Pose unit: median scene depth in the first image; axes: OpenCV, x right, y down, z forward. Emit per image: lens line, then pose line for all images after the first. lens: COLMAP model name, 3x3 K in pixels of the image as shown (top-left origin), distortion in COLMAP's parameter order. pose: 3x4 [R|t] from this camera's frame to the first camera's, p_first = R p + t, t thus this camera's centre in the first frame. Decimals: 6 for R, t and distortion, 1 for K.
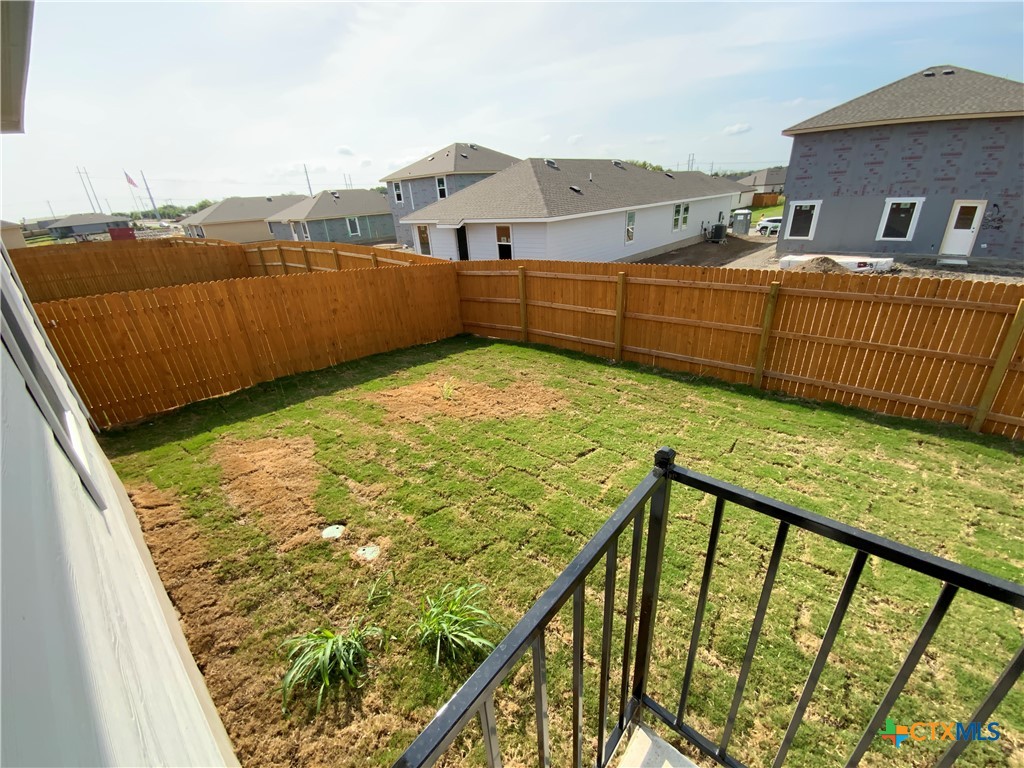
lens RADIAL K [[413.6, 0, 512.0], [0, 413.6, 384.0], [0, 0, 1]] dist [0.033040, -0.024410]
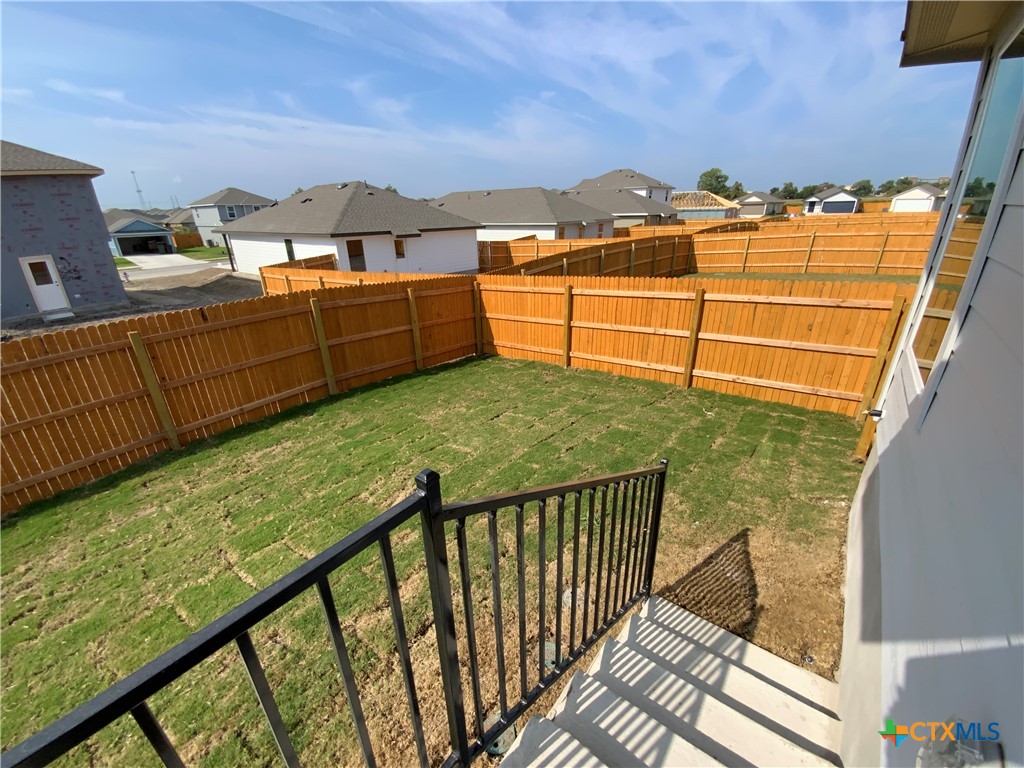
lens RADIAL K [[413.6, 0, 512.0], [0, 413.6, 384.0], [0, 0, 1]] dist [0.033040, -0.024410]
pose [[-0.049198, -0.325686, 0.944197, 0.043972], [0.437358, 0.842865, 0.313522, 0.005289], [-0.897941, 0.428377, 0.100974, 0.005990]]
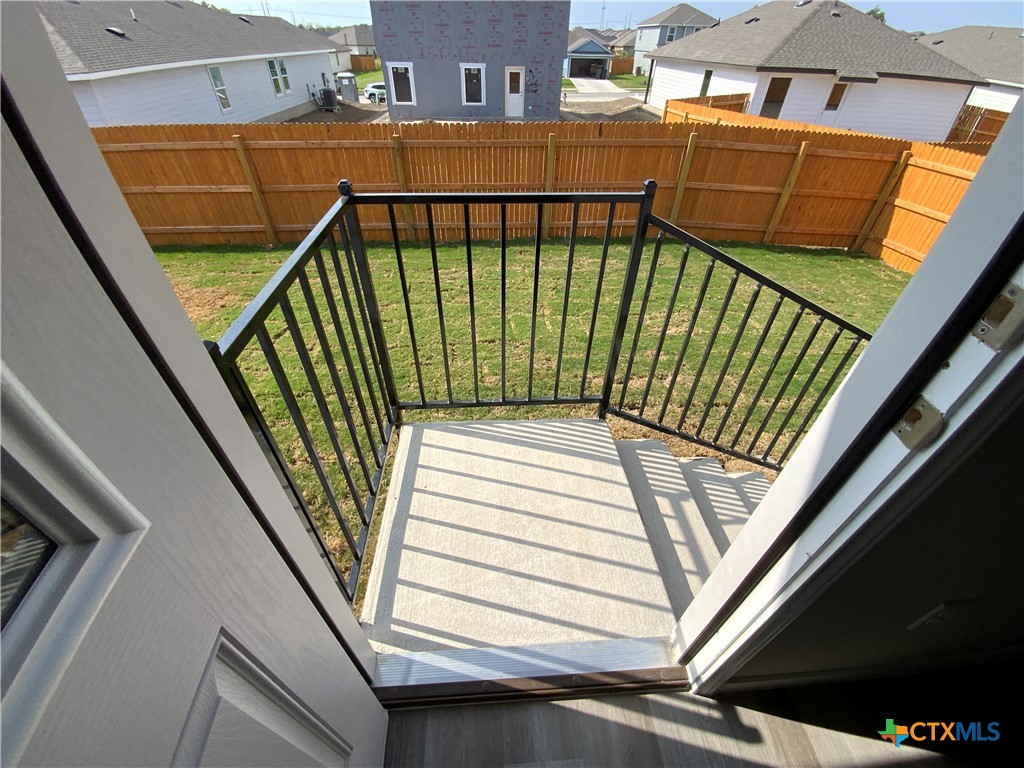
lens RADIAL K [[412.7, 0, 513.5], [0, 412.7, 388.3], [0, 0, 1]] dist [0.036512, -0.025314]
pose [[0.707889, -0.395264, 0.585371, -0.035526], [0.240205, 0.914080, 0.326741, 0.057136], [-0.664225, -0.090687, 0.742012, -0.050905]]
